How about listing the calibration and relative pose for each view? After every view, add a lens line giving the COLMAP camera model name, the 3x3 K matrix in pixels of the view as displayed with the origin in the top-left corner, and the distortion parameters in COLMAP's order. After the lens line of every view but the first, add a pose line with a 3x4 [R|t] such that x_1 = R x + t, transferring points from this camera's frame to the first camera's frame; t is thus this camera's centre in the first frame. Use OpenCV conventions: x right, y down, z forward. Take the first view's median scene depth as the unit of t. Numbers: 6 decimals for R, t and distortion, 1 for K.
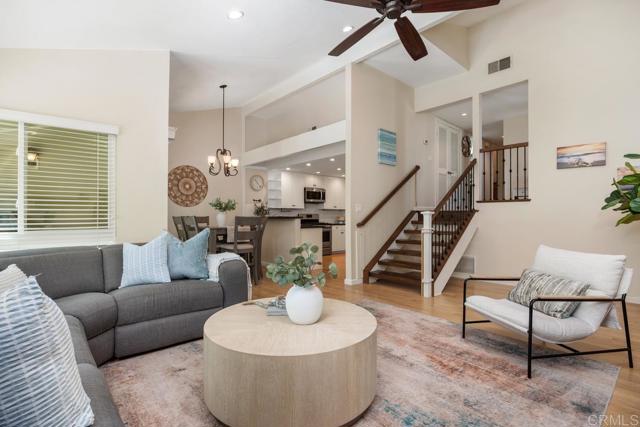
lens RADIAL K [[305.8, 0, 319.3], [0, 305.8, 212.7], [0, 0, 1]] dist [-0.003118, 0.000369]
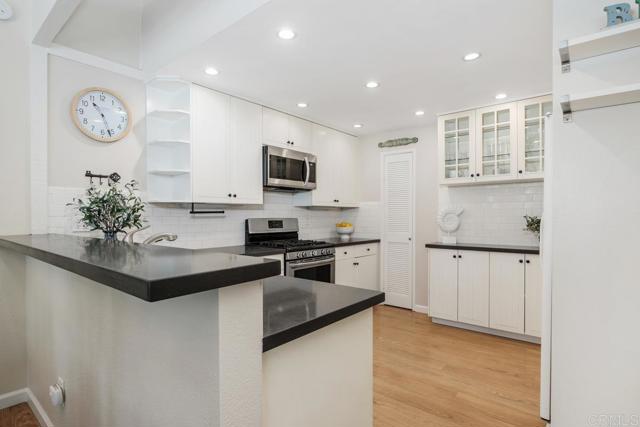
lens RADIAL K [[328.0, 0, 317.5], [0, 328.0, 214.7], [0, 0, 1]] dist [-0.006728, -0.000909]
pose [[0.989660, 0.000746, 0.143430, -0.050885], [-0.003217, 0.999850, 0.016992, -0.010031], [-0.143396, -0.017278, 0.989515, 0.747717]]
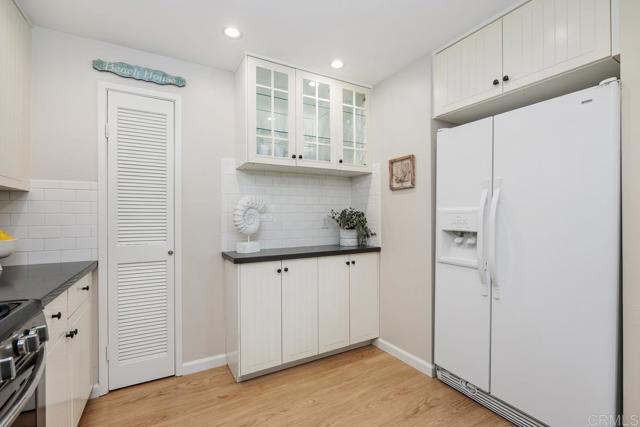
lens RADIAL K [[285.0, 0, 319.2], [0, 285.0, 214.7], [0, 0, 1]] dist [-0.012208, 0.000076]
pose [[0.218631, 0.001513, 0.975806, -0.051506], [-0.014943, 0.999887, 0.001798, 0.001799], [-0.975693, -0.014974, 0.218629, 1.101595]]
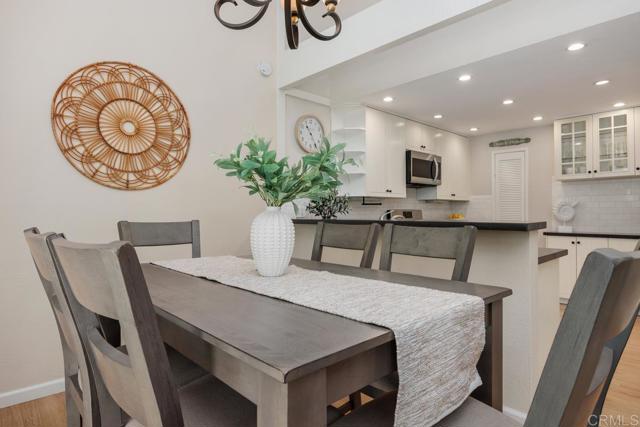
lens RADIAL K [[357.7, 0, 316.3], [0, 357.7, 207.5], [0, 0, 1]] dist [0.001602, -0.002497]
pose [[0.999884, 0.000816, 0.015188, -0.229240], [-0.000900, 0.999984, 0.005562, -0.003140], [-0.015183, -0.005575, 0.999869, 0.593606]]
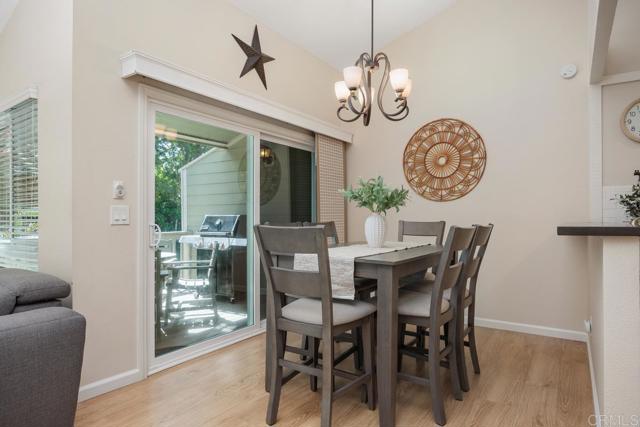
lens RADIAL K [[380.0, 0, 317.0], [0, 380.0, 215.8], [0, 0, 1]] dist [-0.001799, 0.001642]
pose [[0.239075, -0.001564, -0.971000, 0.119313], [0.011629, 0.999932, 0.001252, 0.000927], [0.970931, -0.011591, 0.239077, 0.629270]]
